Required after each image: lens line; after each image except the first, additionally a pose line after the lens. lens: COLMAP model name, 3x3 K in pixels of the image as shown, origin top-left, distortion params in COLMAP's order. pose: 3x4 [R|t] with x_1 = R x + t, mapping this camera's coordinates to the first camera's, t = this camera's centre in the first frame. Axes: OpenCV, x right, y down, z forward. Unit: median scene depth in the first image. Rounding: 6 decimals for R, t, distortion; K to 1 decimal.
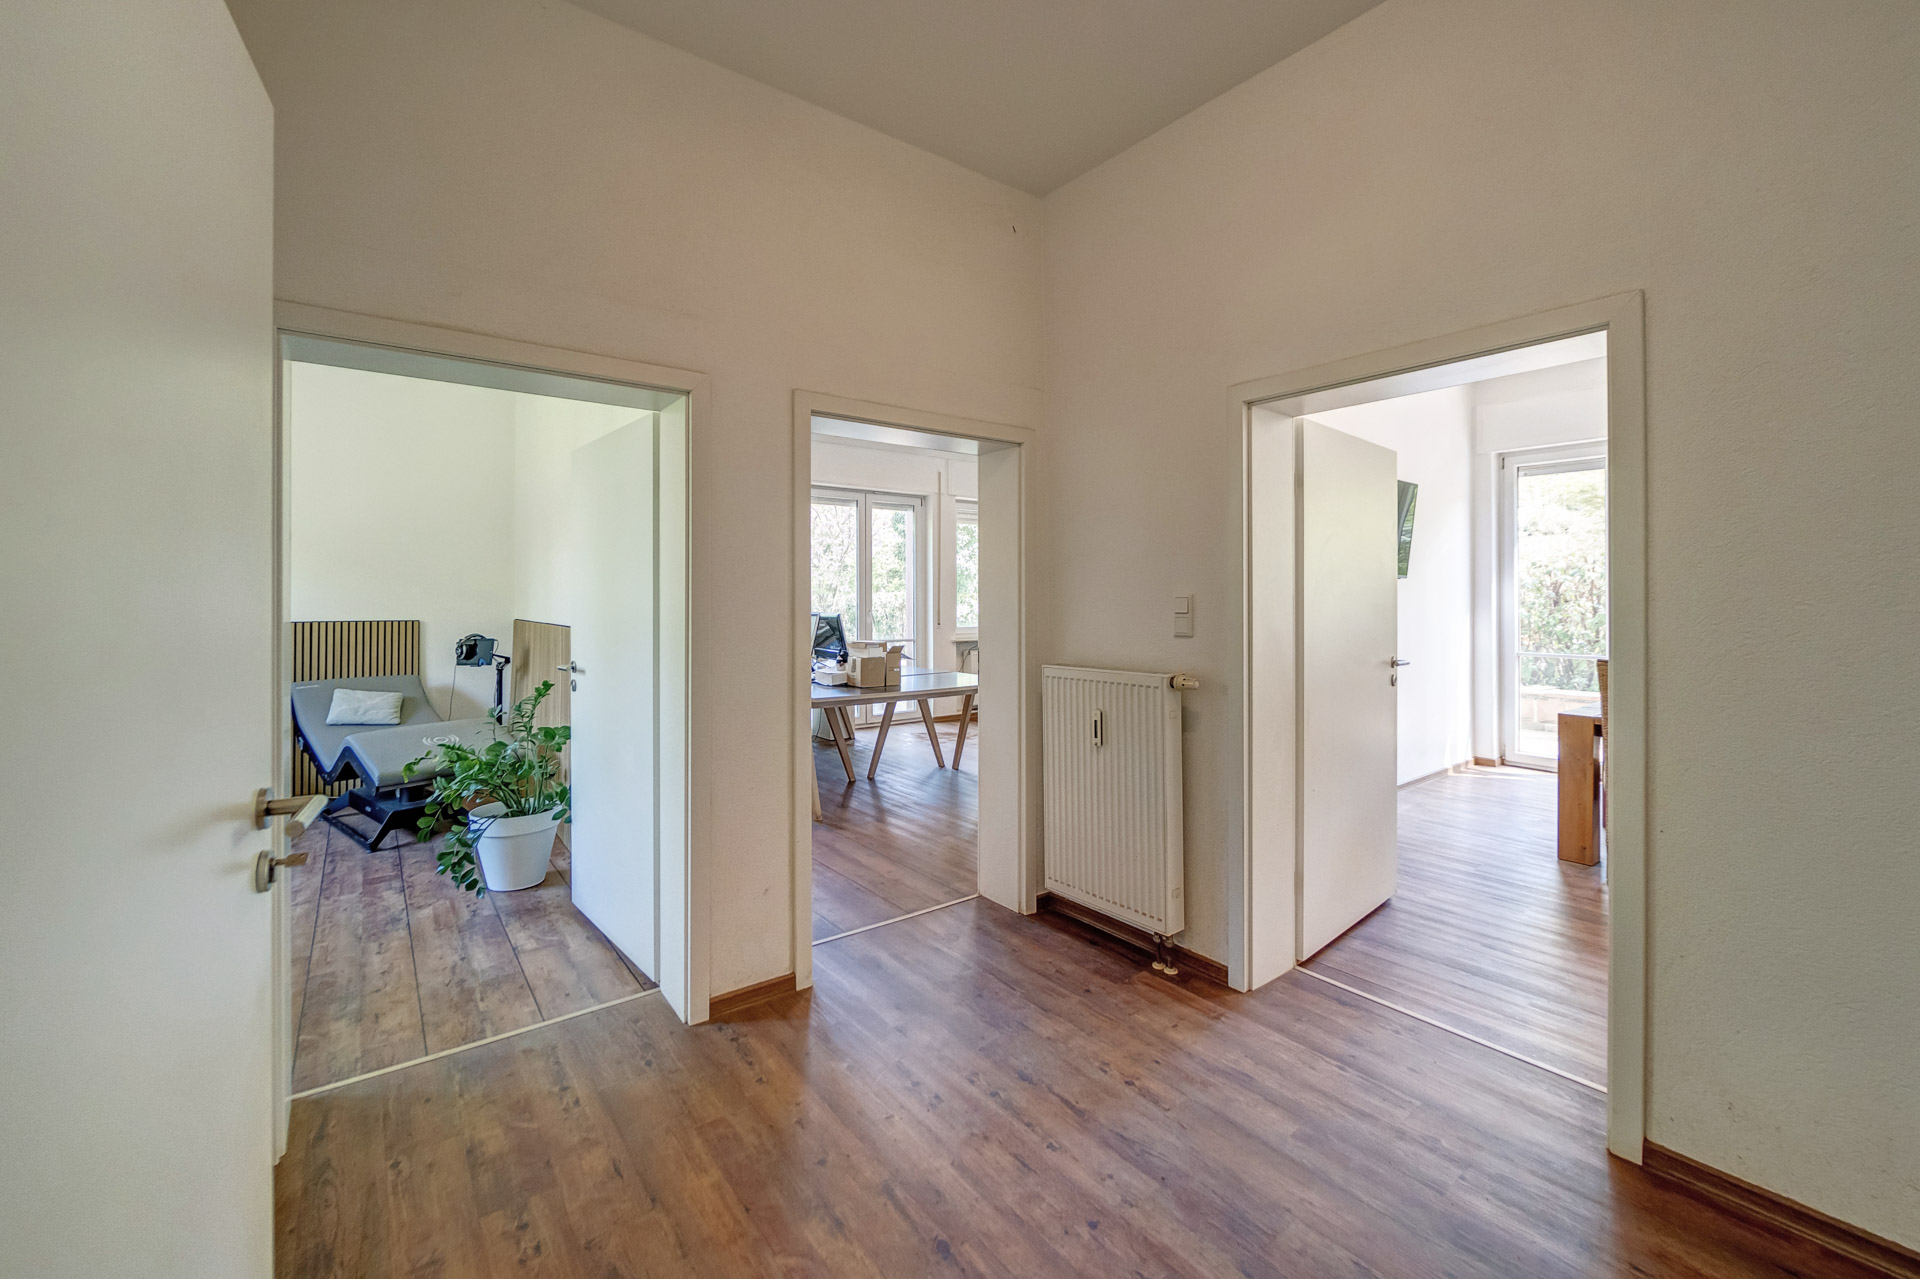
lens RADIAL K [[776.6, 0, 963.2], [0, 776.6, 584.1], [0, 0, 1]] dist [-0.000506, -0.000039]
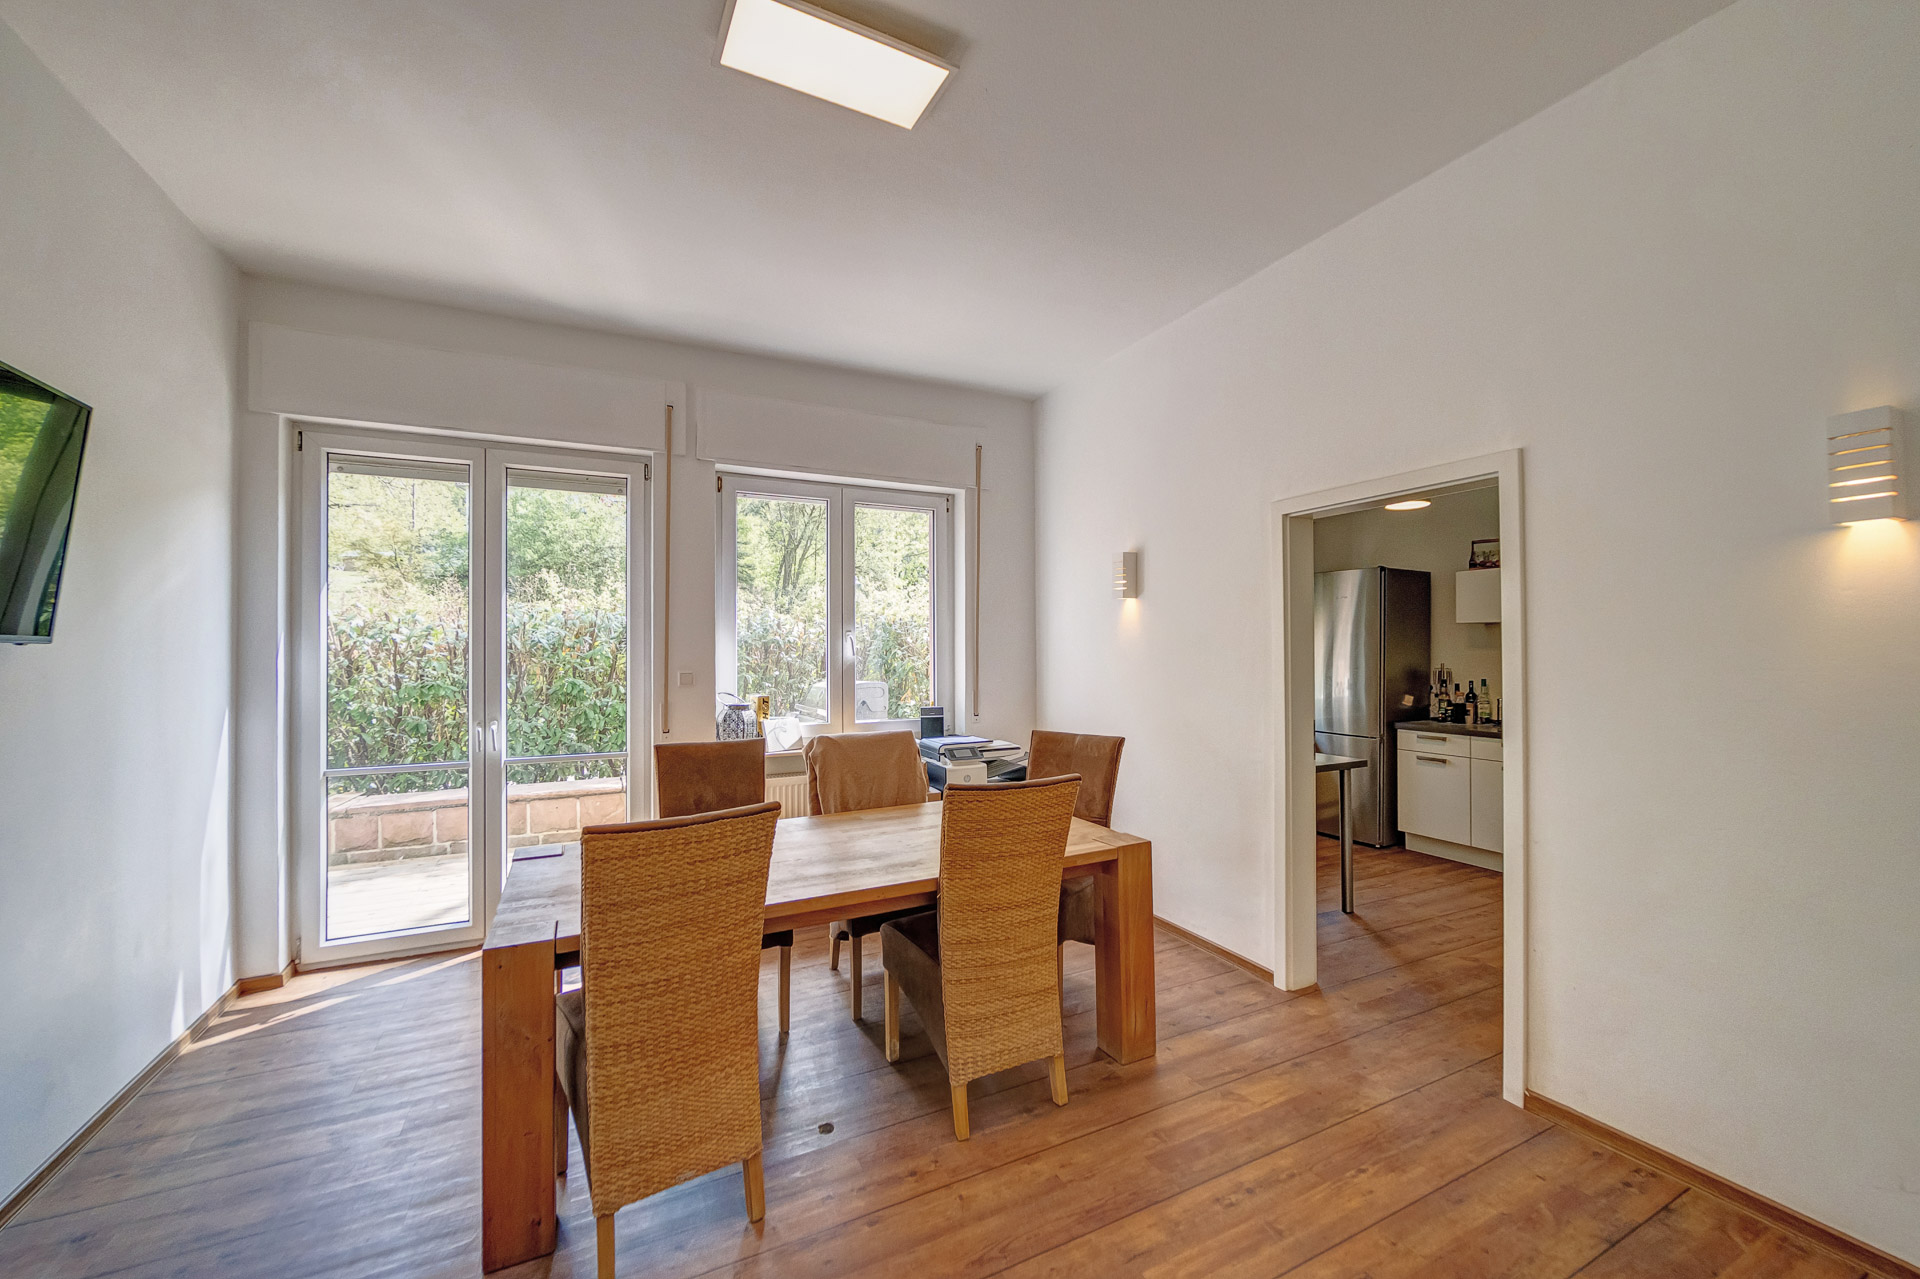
lens RADIAL K [[746.8, 0, 960.0], [0, 746.8, 639.5], [0, 0, 1]] dist [0.000366, 0.000044]
pose [[0.198227, 0.009110, 0.980114, 0.253467], [-0.001154, 0.999958, -0.009061, -0.004286], [-0.980155, 0.000665, 0.198229, 0.414606]]
